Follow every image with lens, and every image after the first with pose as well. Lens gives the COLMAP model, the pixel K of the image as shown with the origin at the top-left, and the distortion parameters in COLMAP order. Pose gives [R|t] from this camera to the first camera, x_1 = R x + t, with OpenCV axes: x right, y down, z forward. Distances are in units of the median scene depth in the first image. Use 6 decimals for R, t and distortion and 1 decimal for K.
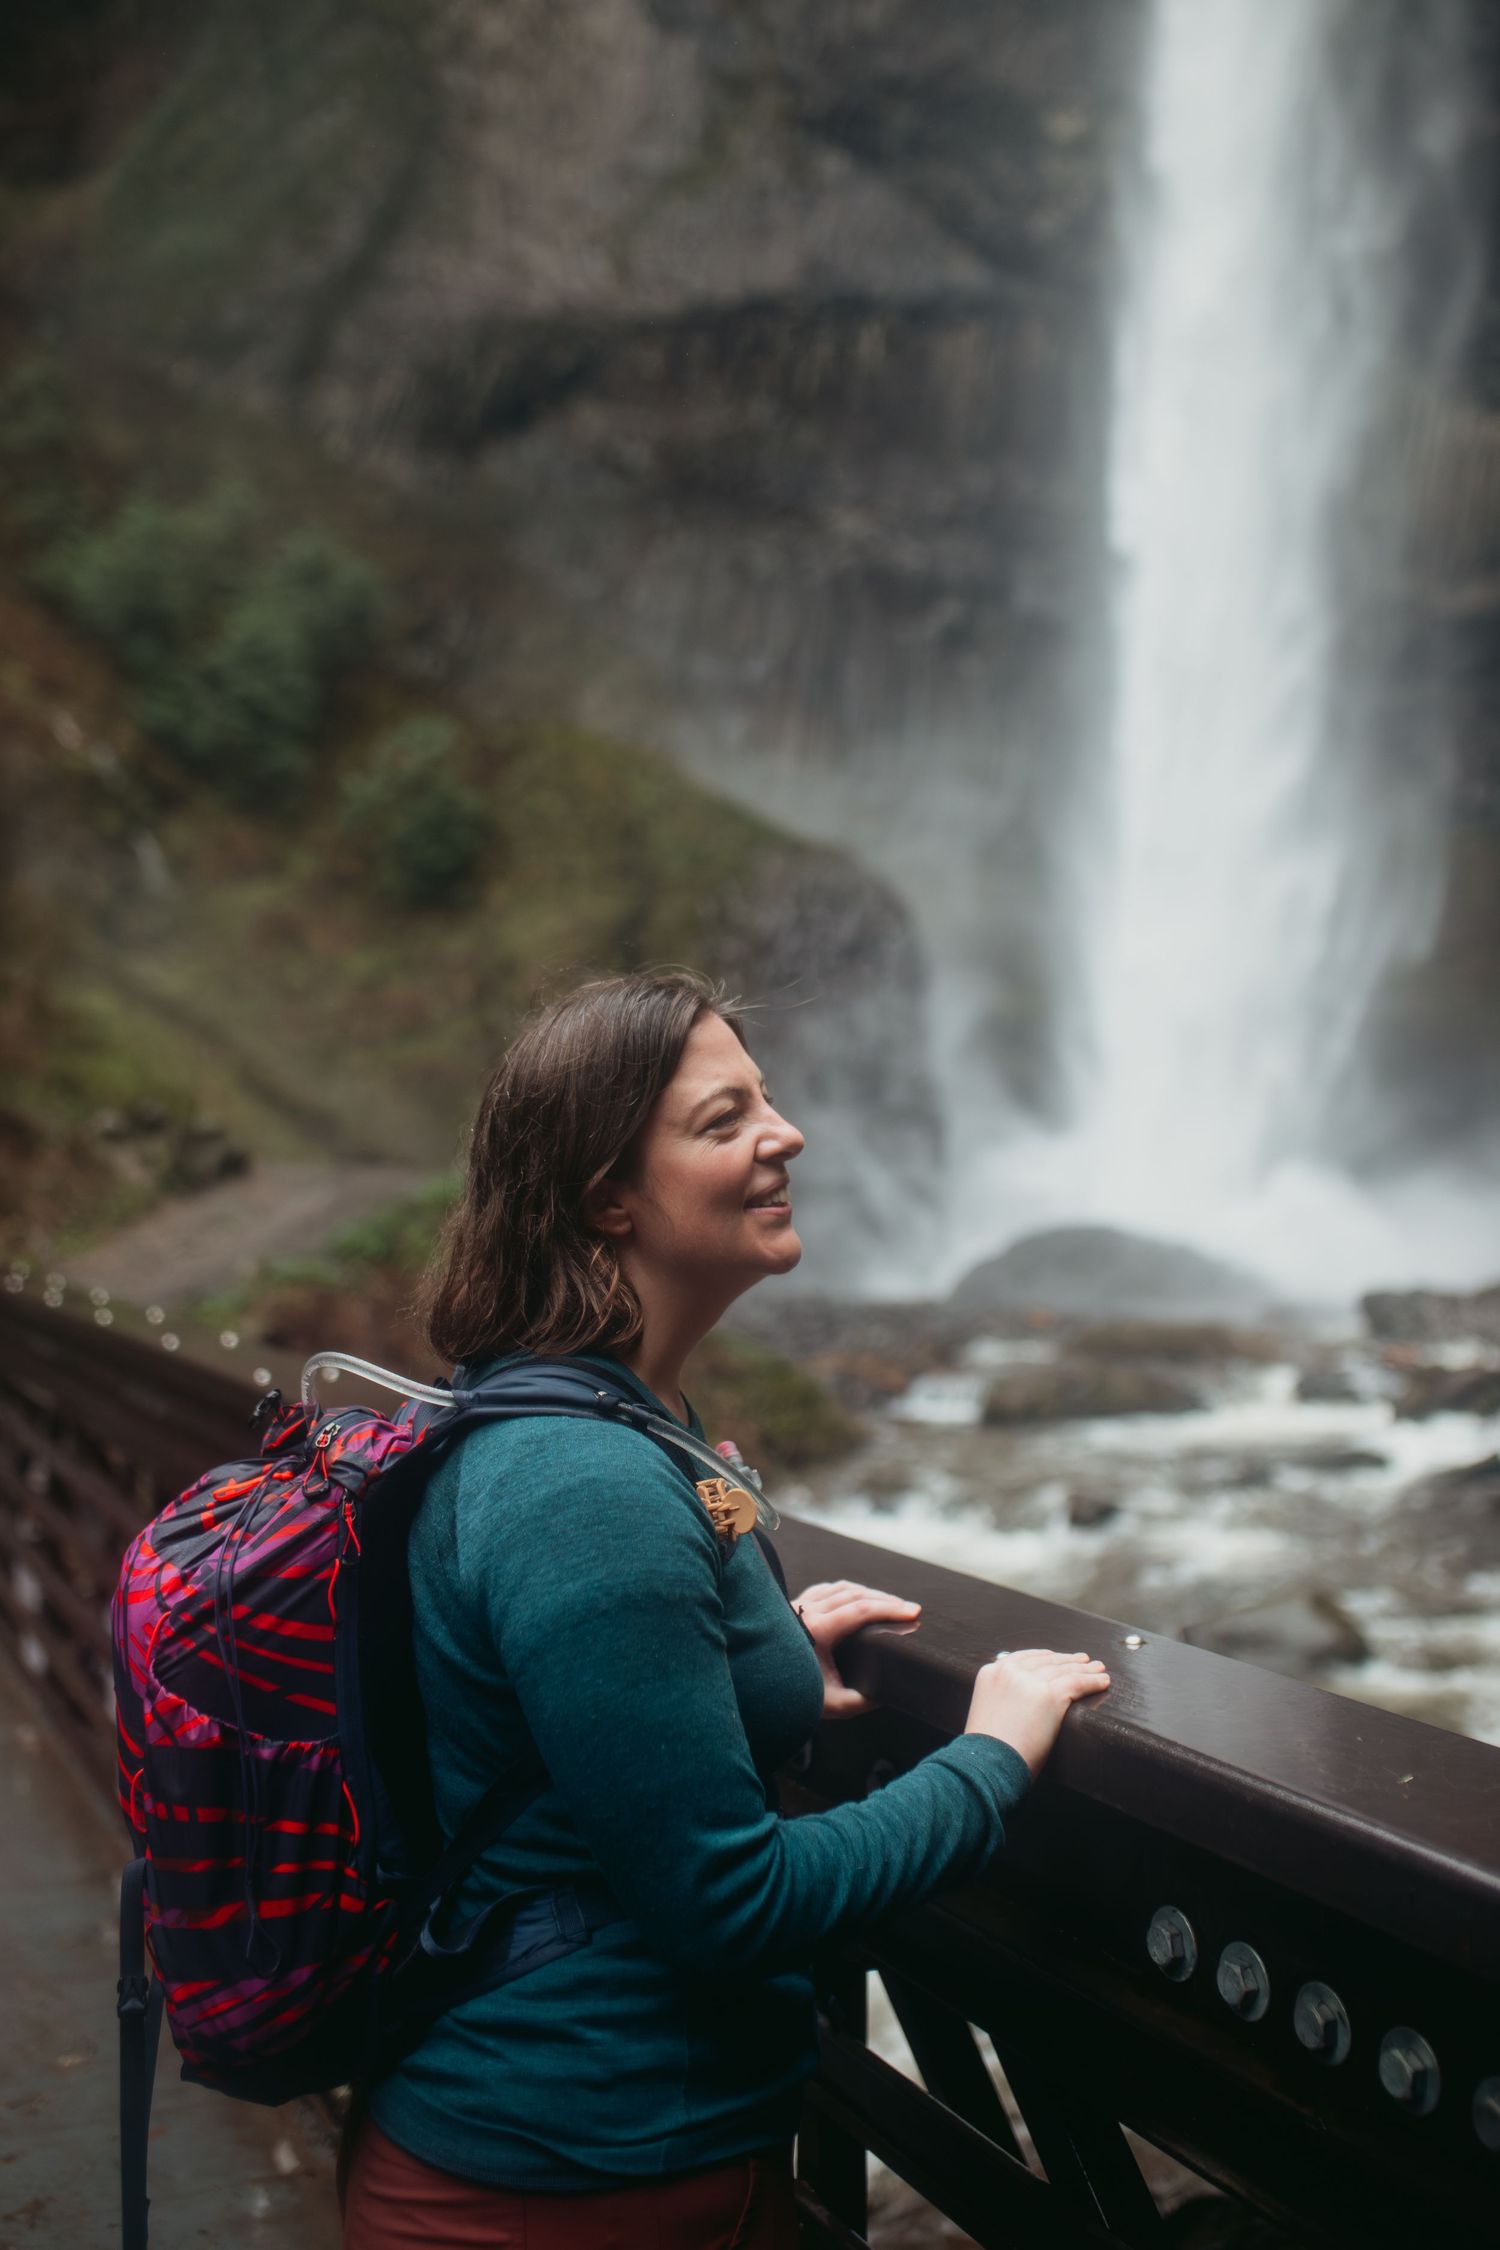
lens RADIAL K [[2134.6, 0, 752.8], [0, 2134.6, 1124.3], [0, 0, 1]] dist [-0.028956, 0.000000]
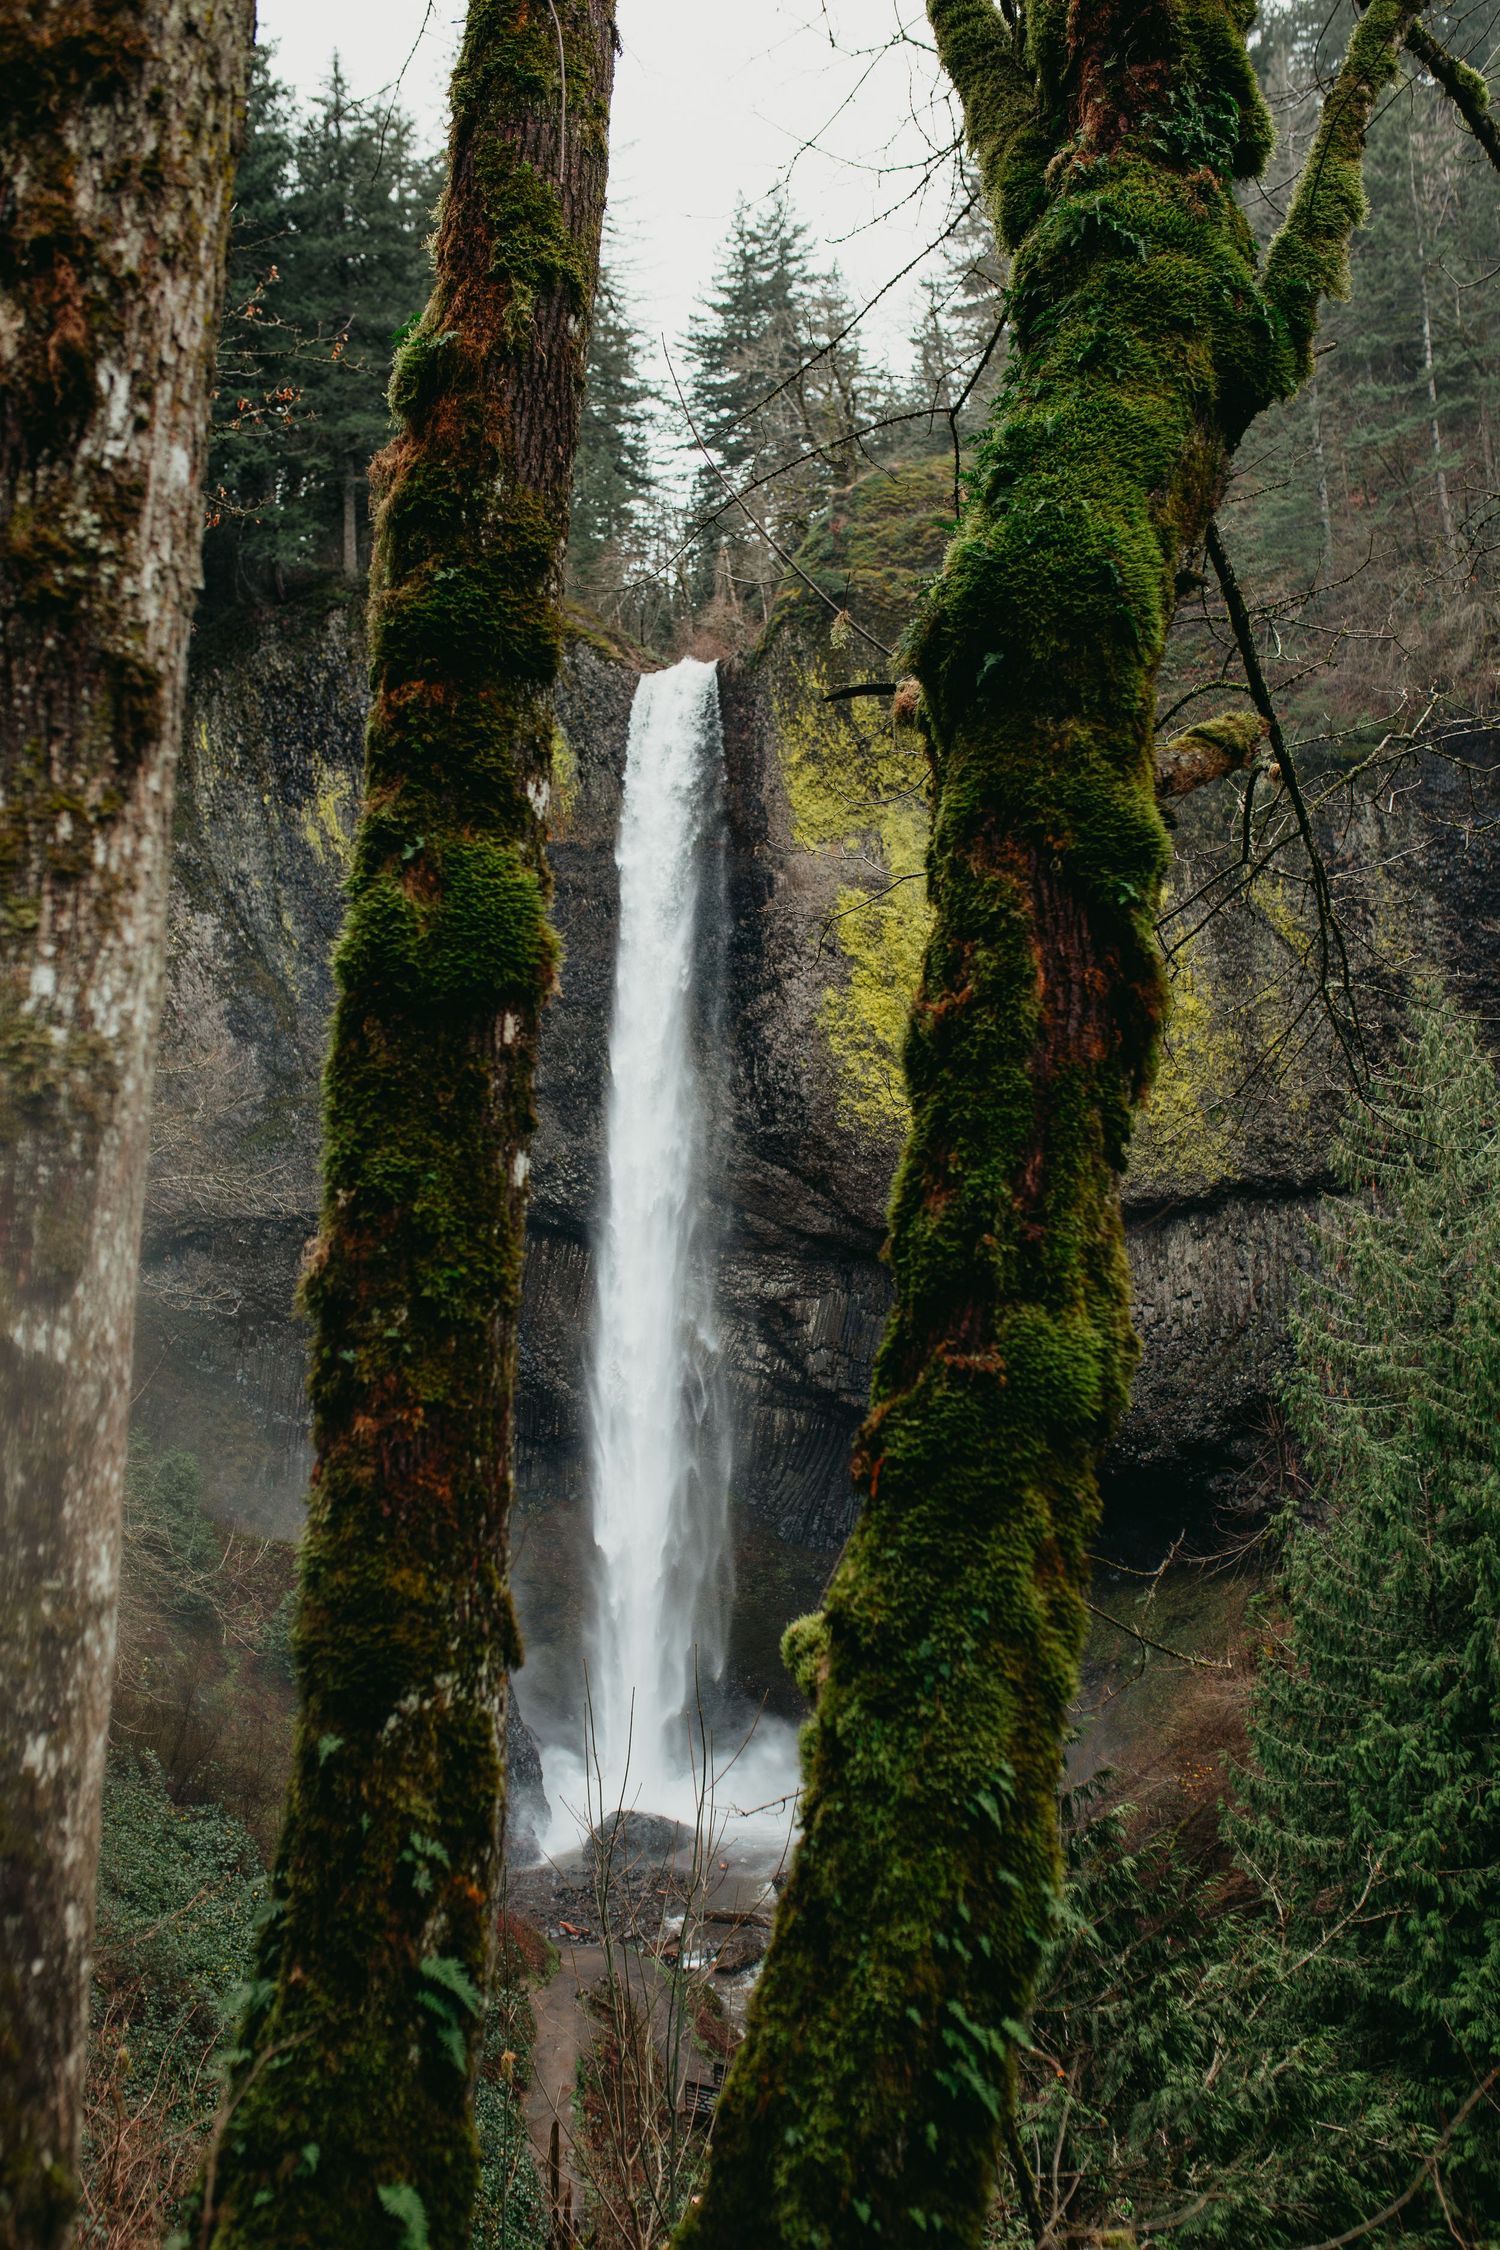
lens RADIAL K [[2134.6, 0, 758.8], [0, 2134.6, 1105.5], [0, 0, 1]] dist [-0.028956, 0.000000]
pose [[0.869745, 0.000805, 0.493501, -0.877008], [0.015440, 0.999465, -0.028843, -0.660500], [-0.493260, 0.032706, 0.869267, -1.202319]]
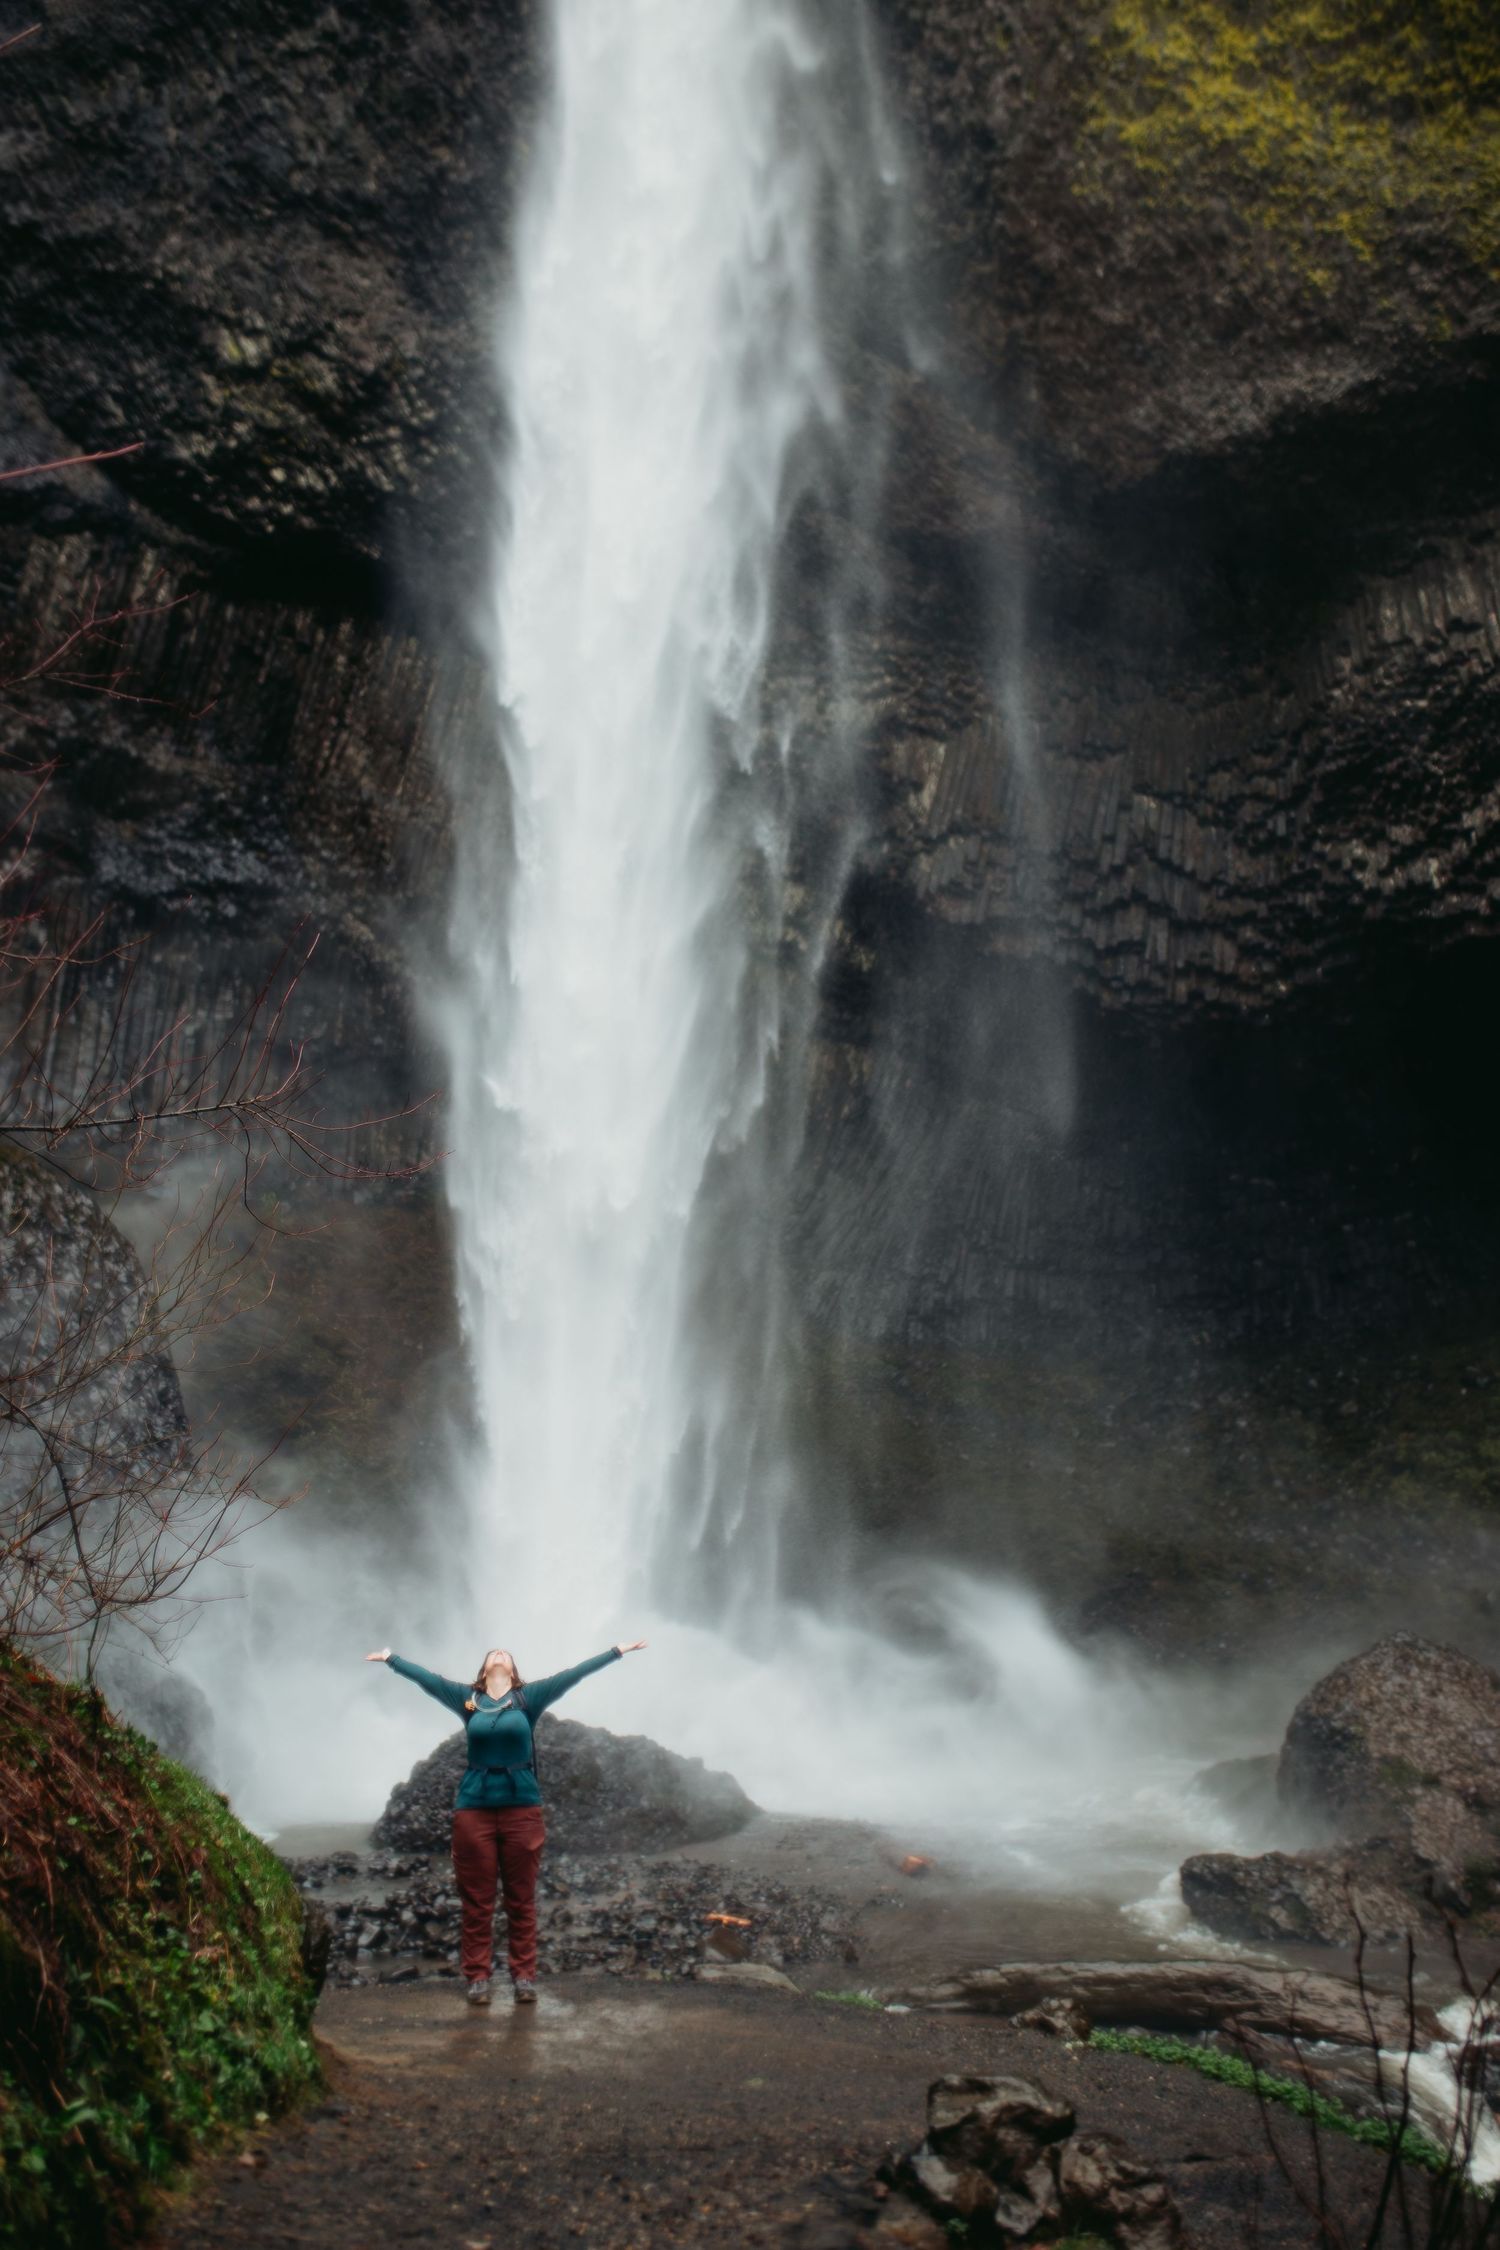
lens RADIAL K [[2134.6, 0, 761.0], [0, 2134.6, 1123.5], [0, 0, 1]] dist [-0.028956, 0.000000]
pose [[0.811716, 0.117051, 0.572202, -0.204336], [-0.031215, 0.987006, -0.157622, -0.037347], [-0.583217, 0.110083, 0.804823, 0.300668]]
